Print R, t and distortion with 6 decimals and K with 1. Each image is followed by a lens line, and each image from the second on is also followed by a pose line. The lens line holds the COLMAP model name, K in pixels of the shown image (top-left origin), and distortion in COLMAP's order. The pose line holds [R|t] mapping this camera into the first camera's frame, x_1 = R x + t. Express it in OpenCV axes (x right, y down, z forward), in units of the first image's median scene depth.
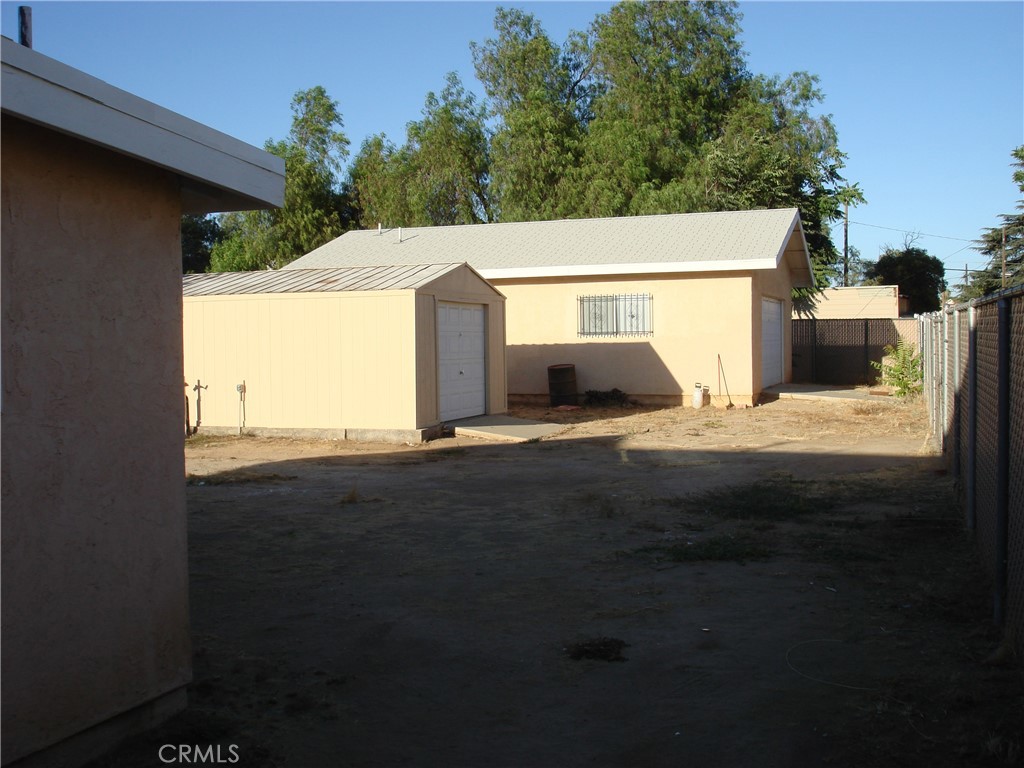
lens RADIAL K [[1131.0, 0, 513.5], [0, 1131.0, 380.4], [0, 0, 1]] dist [-0.115453, 0.000000]
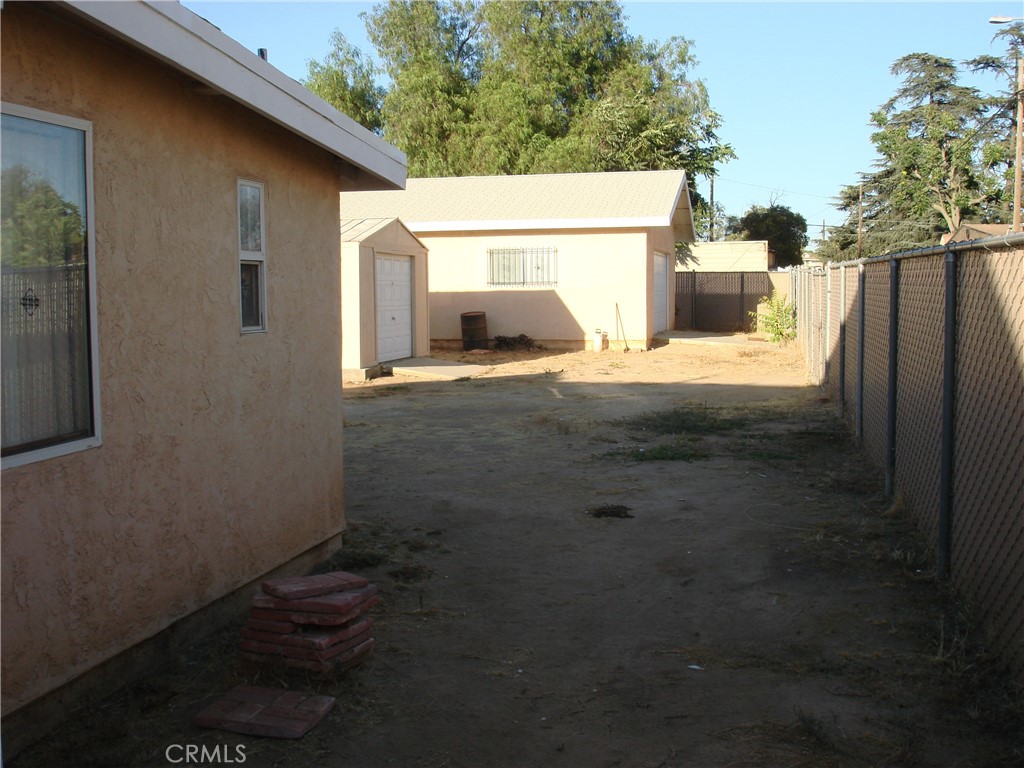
lens RADIAL K [[1131.0, 0, 509.4], [0, 1131.0, 382.0], [0, 0, 1]] dist [-0.115453, 0.000000]
pose [[0.993048, -0.004713, 0.117619, -0.053258], [-0.000566, 0.998996, 0.044805, 0.004773], [-0.117712, -0.044560, 0.992047, -0.088953]]
